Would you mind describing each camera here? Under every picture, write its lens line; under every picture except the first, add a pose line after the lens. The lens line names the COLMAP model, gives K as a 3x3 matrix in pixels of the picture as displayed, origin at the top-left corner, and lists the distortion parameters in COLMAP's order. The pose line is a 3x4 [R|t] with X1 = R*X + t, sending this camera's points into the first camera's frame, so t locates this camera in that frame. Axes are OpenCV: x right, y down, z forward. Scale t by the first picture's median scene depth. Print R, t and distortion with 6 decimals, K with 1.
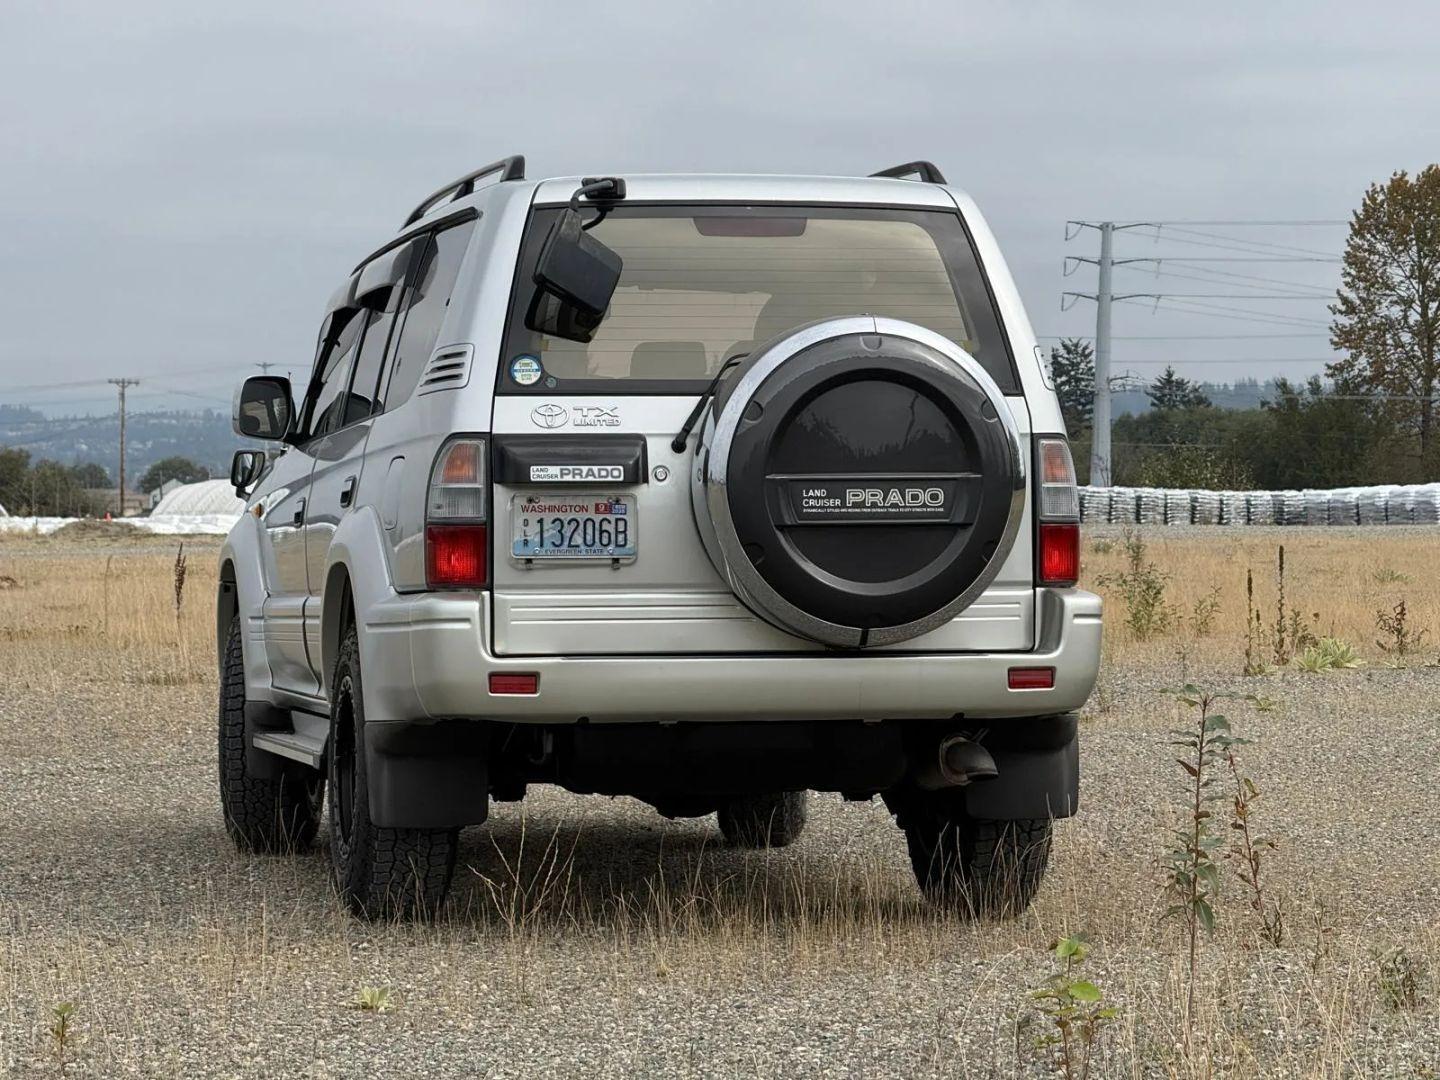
lens RADIAL K [[5122.4, 0, 720.0], [0, 5122.4, 540.0], [0, 0, 1]] dist [0.427021, -1.112614]
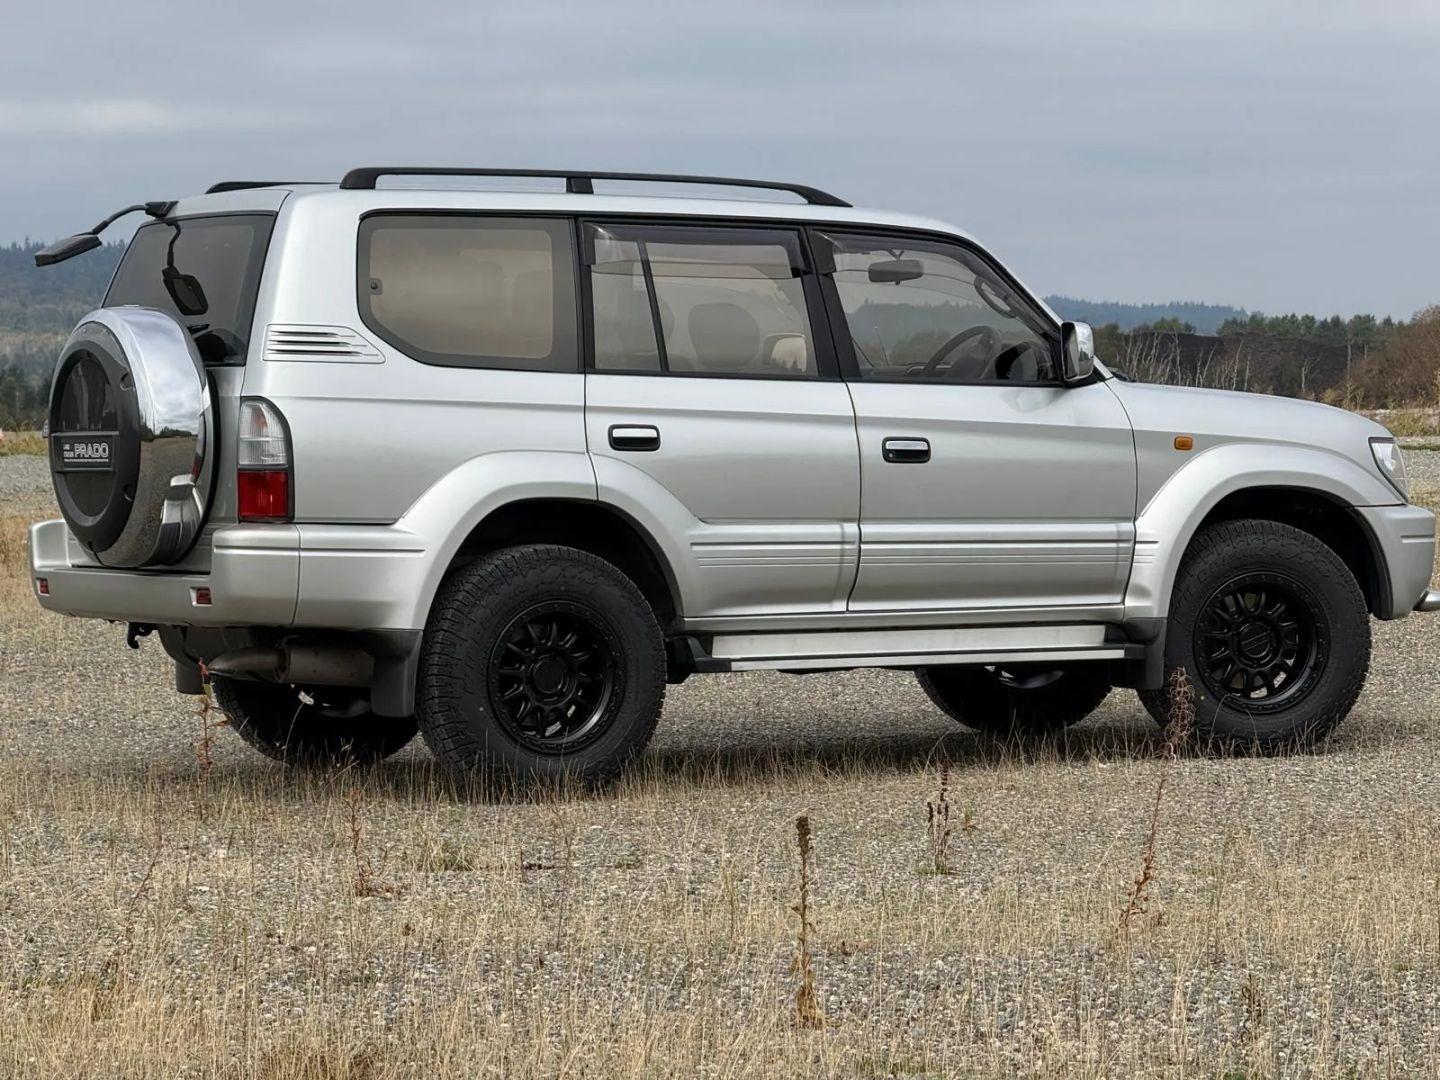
lens RADIAL K [[5122.4, 0, 720.0], [0, 5122.4, 540.0], [0, 0, 1]] dist [0.427021, -1.112614]
pose [[0.294085, 0.023725, -0.955485, 1.290464], [0.005657, 0.999631, 0.026562, -0.018979], [0.955763, -0.013217, 0.293842, 0.762367]]
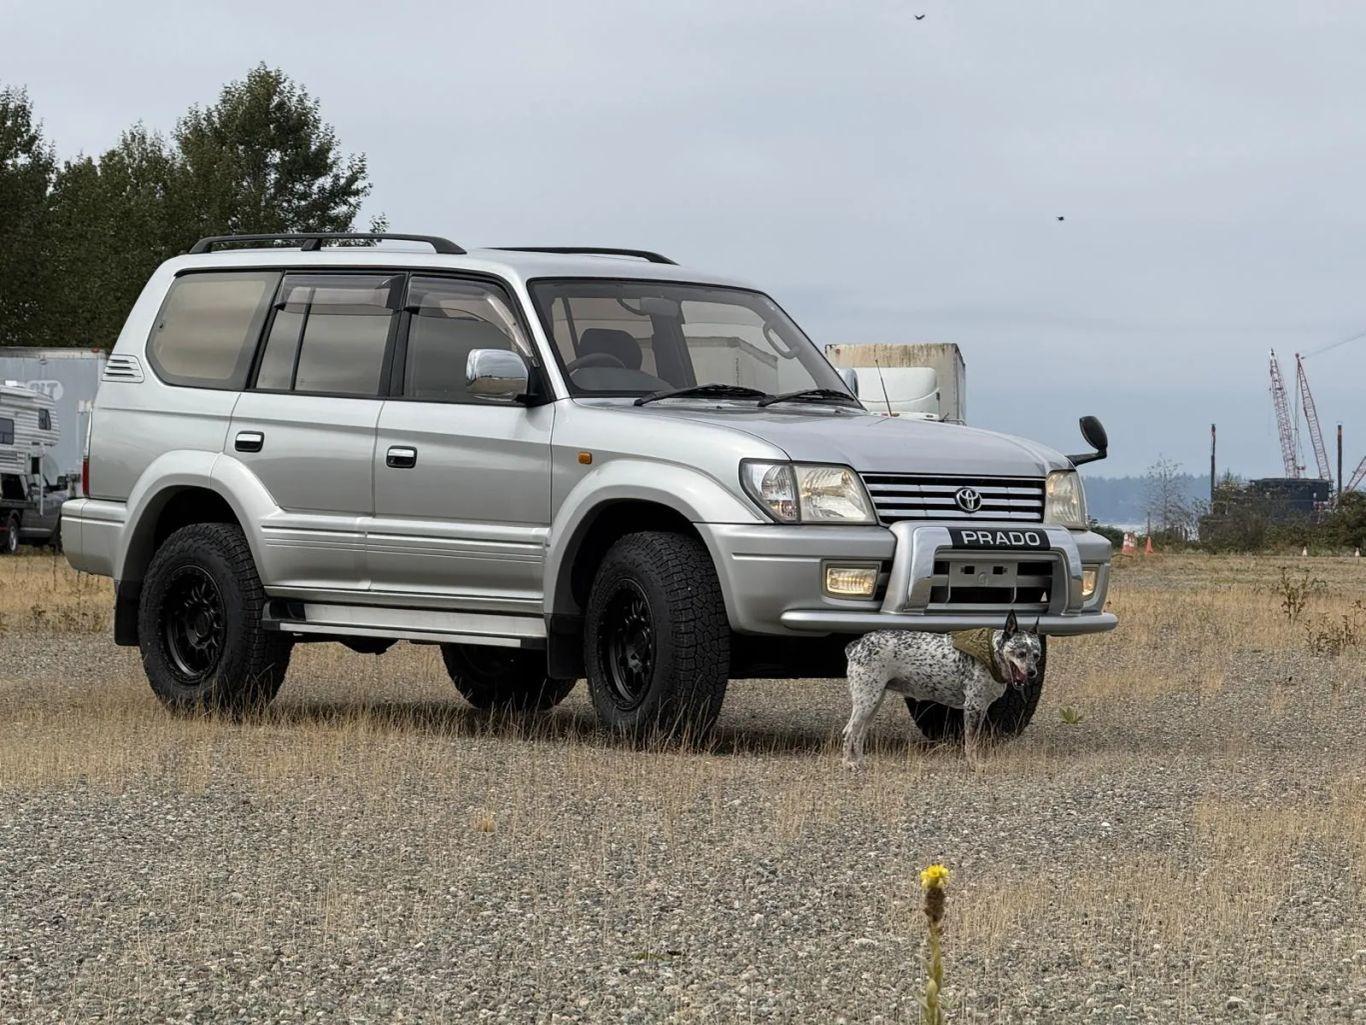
lens RADIAL K [[4859.1, 0, 683.0], [0, 4859.1, 512.5], [0, 0, 1]] dist [0.427021, -1.112614]
pose [[-0.882528, -0.022253, -0.469733, 0.662129], [-0.027648, 0.999607, 0.004590, 0.001029], [0.469446, 0.017038, -0.882797, 2.554921]]
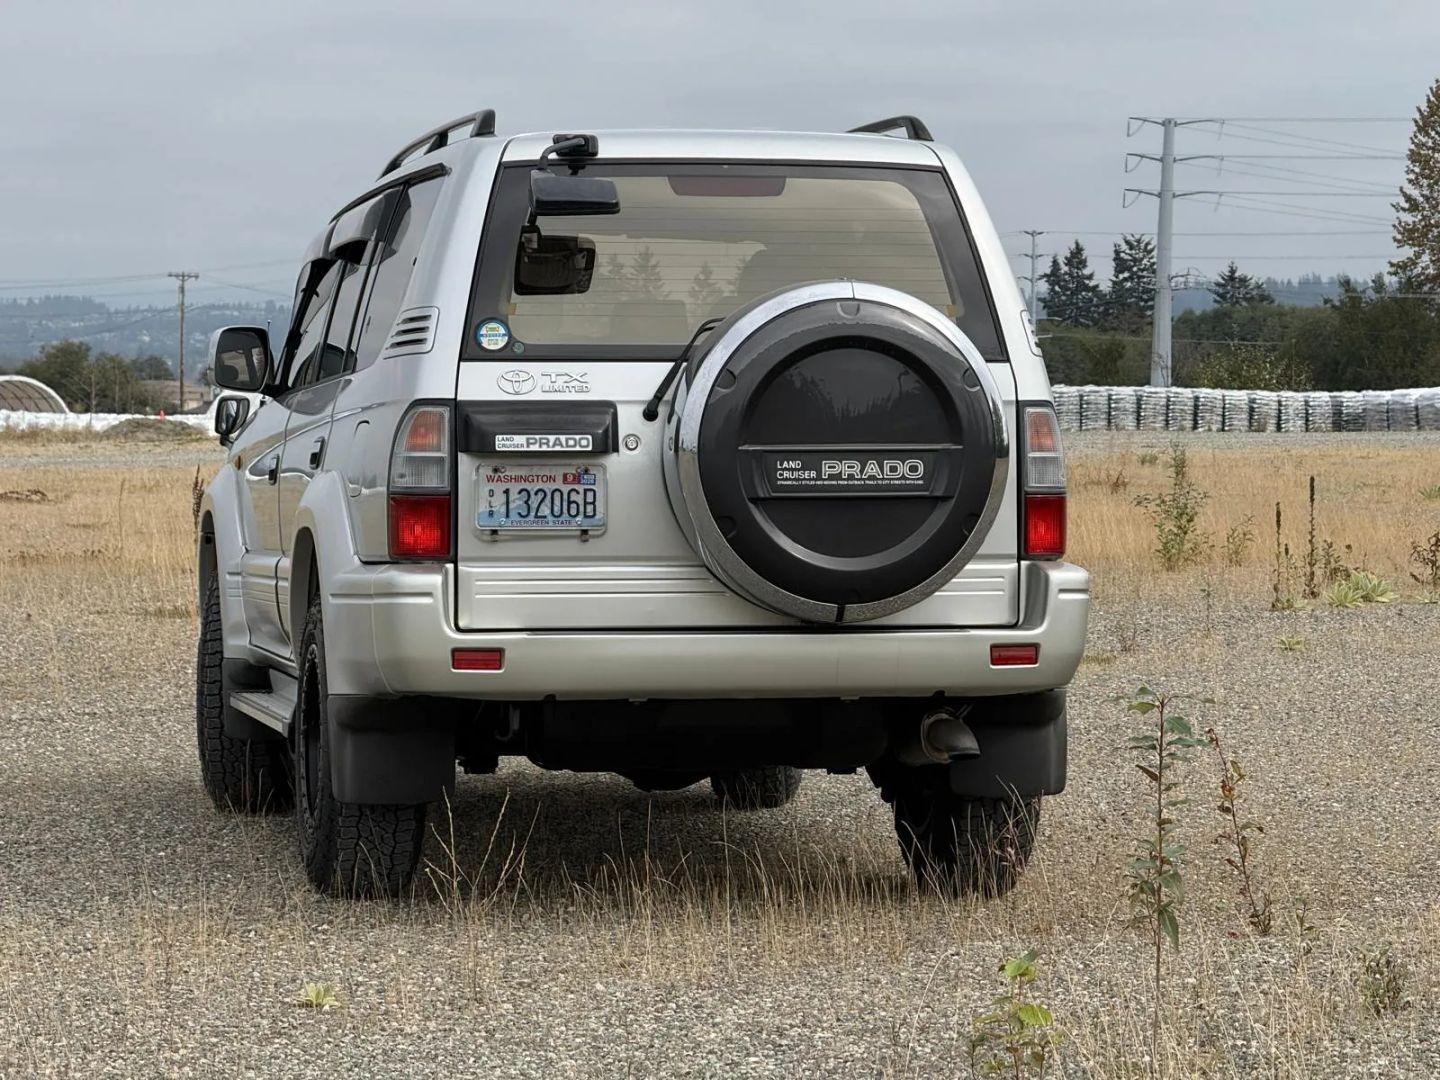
lens RADIAL K [[5122.4, 0, 720.0], [0, 5122.4, 540.0], [0, 0, 1]] dist [0.427021, -1.112614]
pose [[0.999919, 0.004807, -0.011821, 0.016633], [-0.004562, 0.999776, 0.020649, -0.014609], [0.011917, -0.020593, 0.999717, 0.033271]]
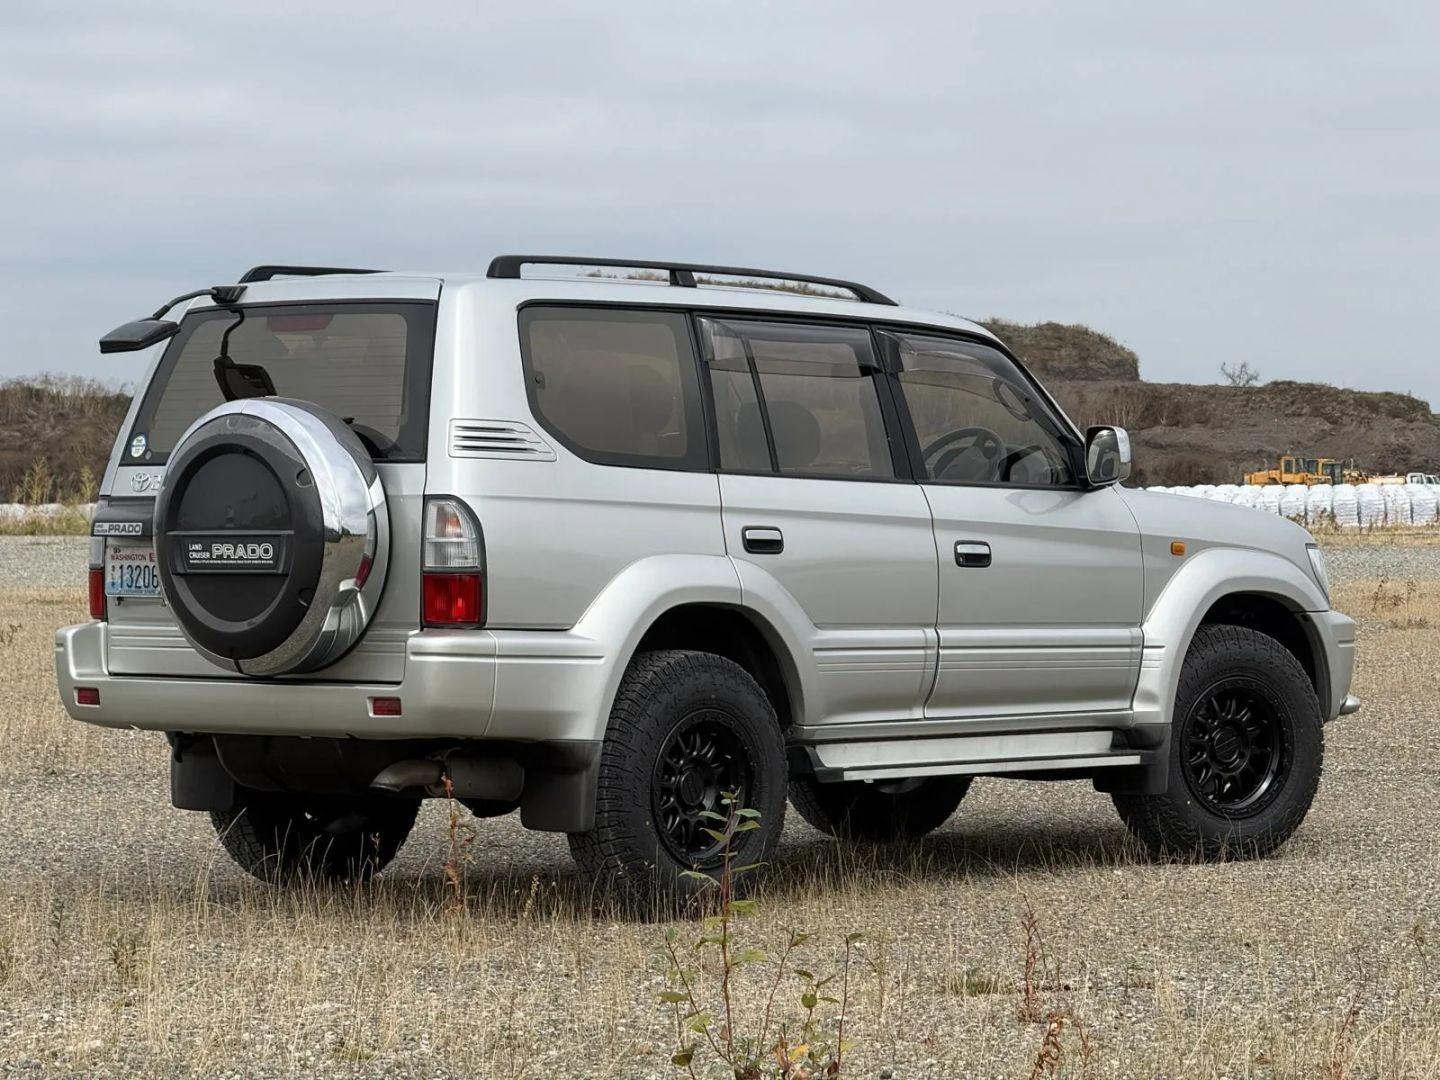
lens RADIAL K [[5122.4, 0, 720.0], [0, 5122.4, 540.0], [0, 0, 1]] dist [0.427021, -1.112614]
pose [[0.581313, 0.008029, -0.813640, 1.060145], [-0.002281, 0.999963, 0.008238, -0.020786], [0.813677, -0.002933, 0.581310, 0.389063]]
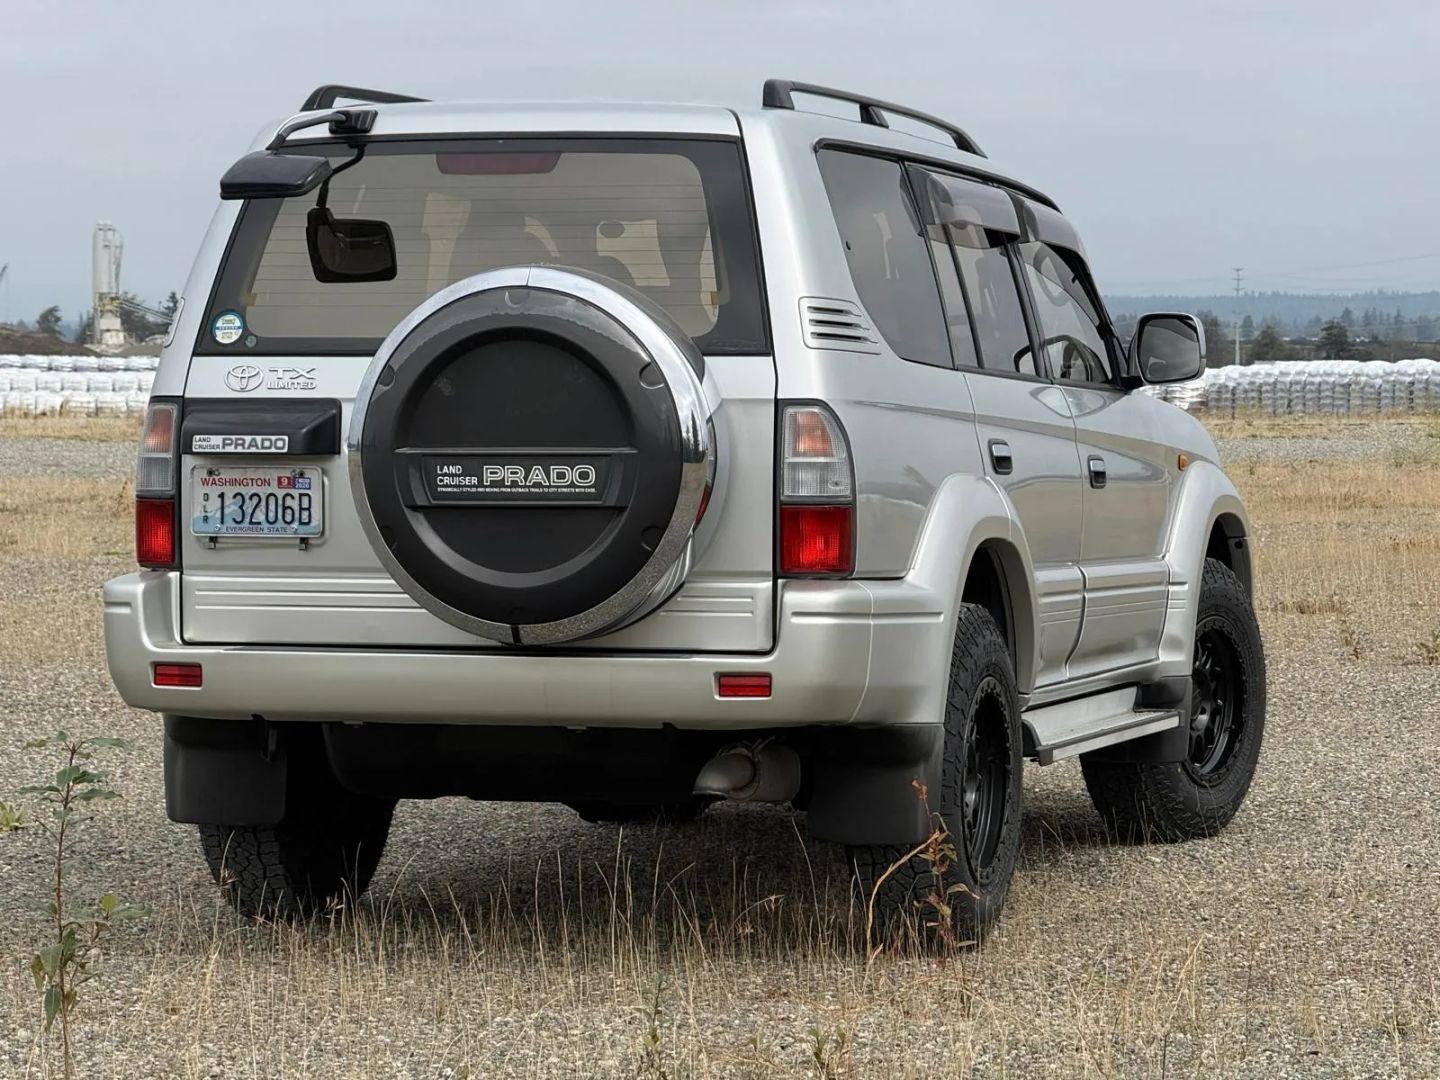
lens RADIAL K [[5122.4, 0, 720.0], [0, 5122.4, 540.0], [0, 0, 1]] dist [0.427021, -1.112614]
pose [[0.874967, 0.019469, -0.483792, 0.476732], [-0.006446, 0.999571, 0.028566, -0.022162], [0.484140, -0.021876, 0.874717, 0.249225]]
